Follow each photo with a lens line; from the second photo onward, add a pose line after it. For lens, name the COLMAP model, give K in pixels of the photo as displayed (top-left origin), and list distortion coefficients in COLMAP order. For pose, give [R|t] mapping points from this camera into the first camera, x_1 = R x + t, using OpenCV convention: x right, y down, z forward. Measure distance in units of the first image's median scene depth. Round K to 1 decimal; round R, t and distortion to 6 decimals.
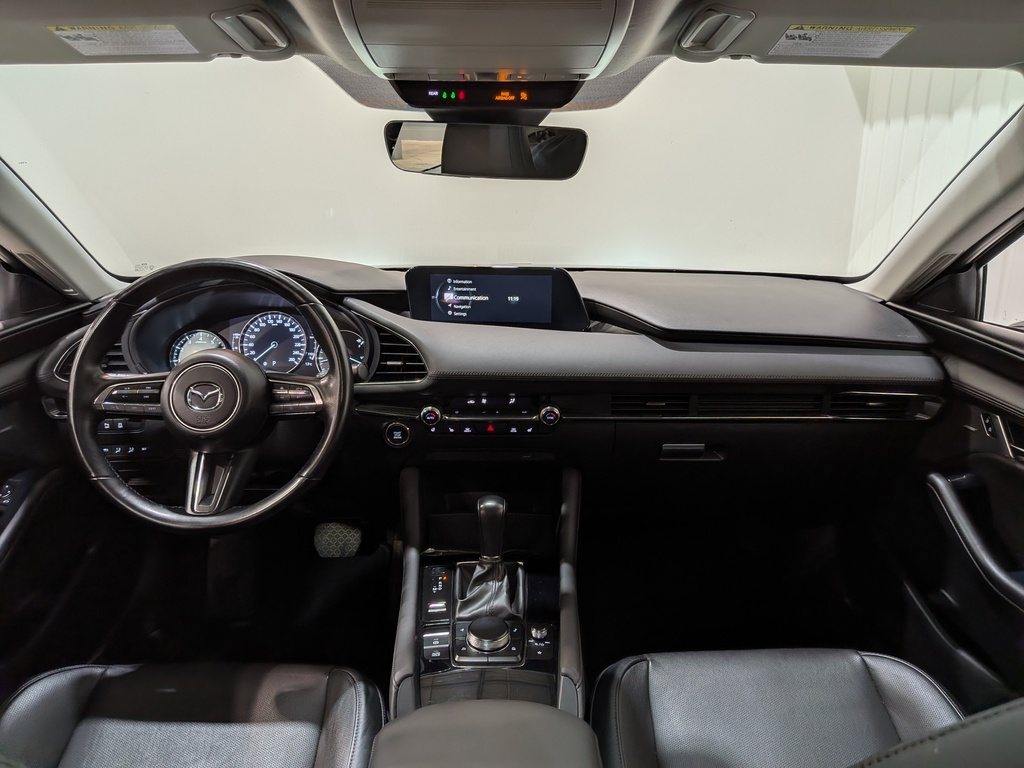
lens RADIAL K [[744.2, 0, 505.6], [0, 744.2, 384.3], [0, 0, 1]] dist [0.061296, -0.106291]
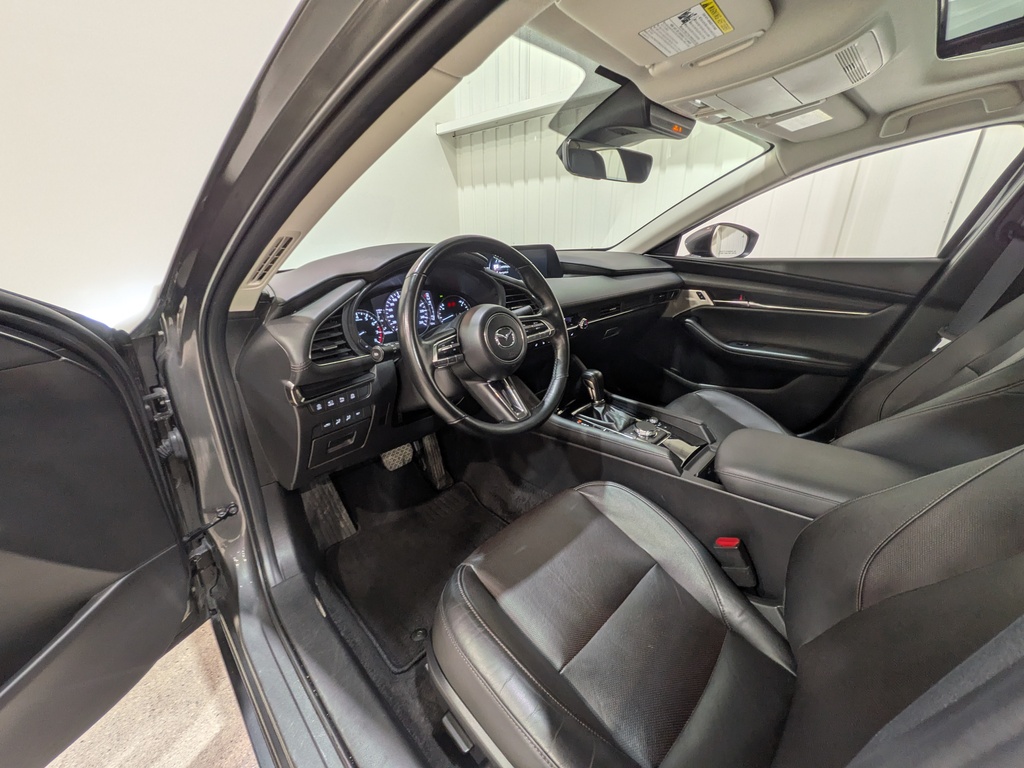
lens RADIAL K [[405.1, 0, 516.5], [0, 405.1, 381.2], [0, 0, 1]] dist [0.004175, 0.000151]
pose [[0.702468, -0.261409, 0.661969, -0.757748], [0.198964, 0.965150, 0.169997, -0.023403], [-0.683338, 0.012291, 0.729998, 0.384313]]
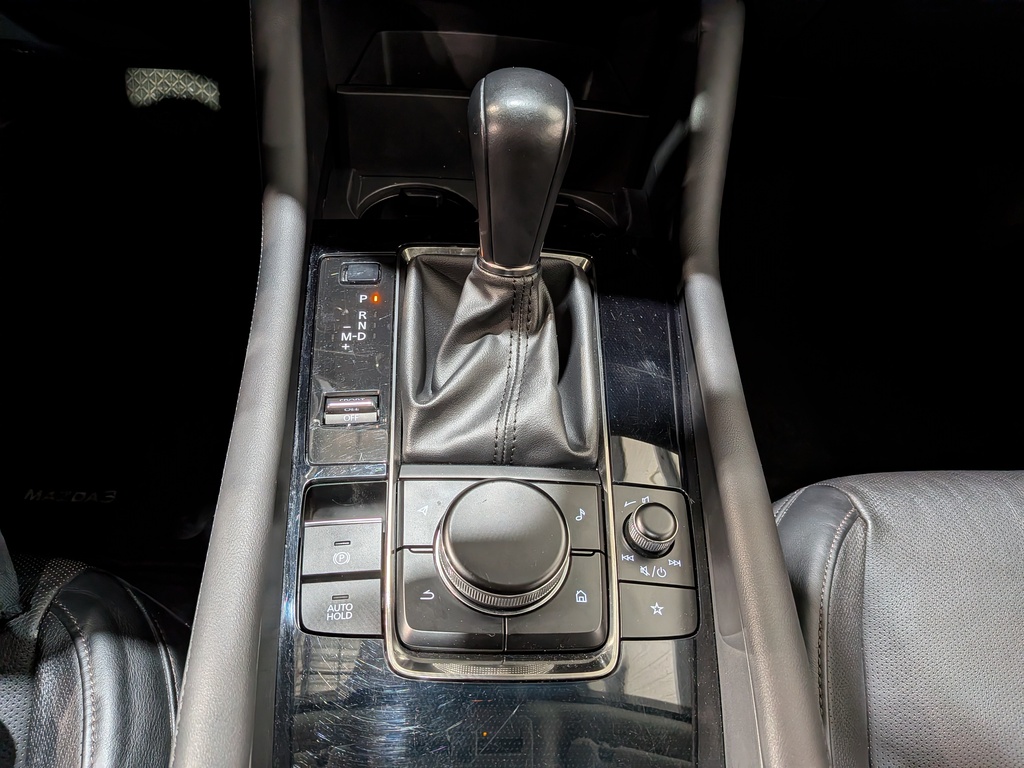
lens RADIAL K [[744.2, 0, 527.0], [0, 744.2, 385.0], [0, 0, 1]] dist [0.061296, -0.106291]
pose [[0.994294, 0.043458, 0.097417, -0.039804], [-0.091576, 0.816101, 0.570608, 0.075187], [-0.054705, -0.576273, 0.815424, 0.642181]]
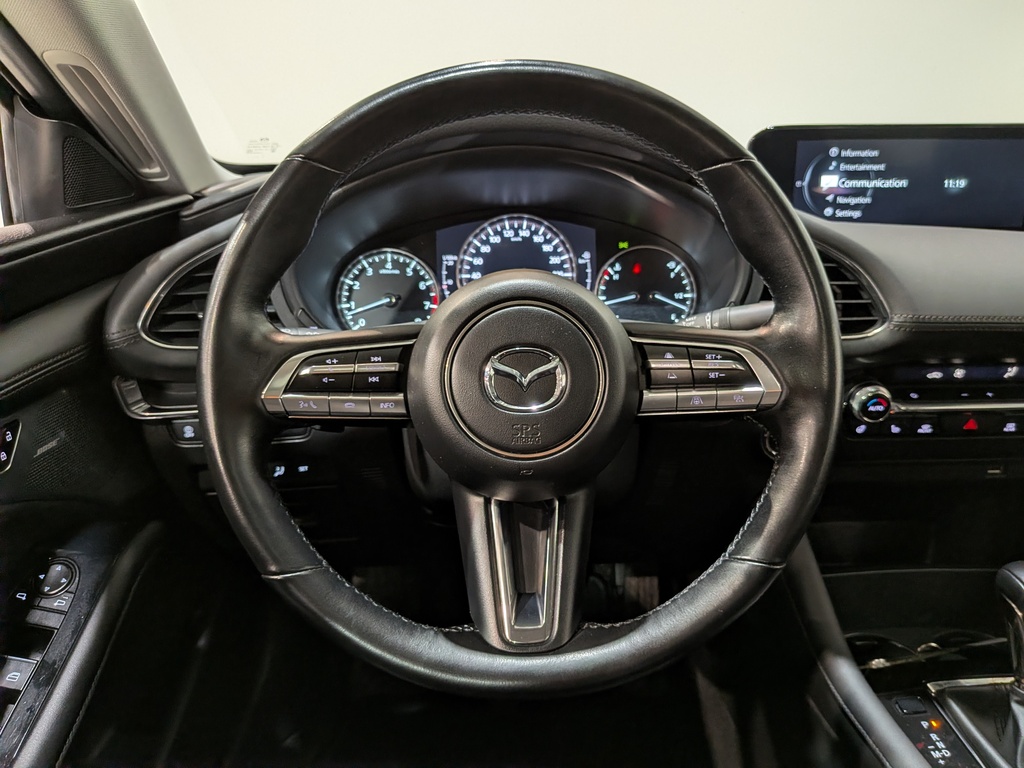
lens RADIAL K [[744.2, 0, 532.5], [0, 744.2, 392.7], [0, 0, 1]] dist [0.061296, -0.106291]
pose [[0.999768, -0.015092, 0.015341, -0.342785], [0.013990, 0.997477, 0.069597, -0.004404], [-0.016353, -0.069366, 0.997457, 0.488387]]
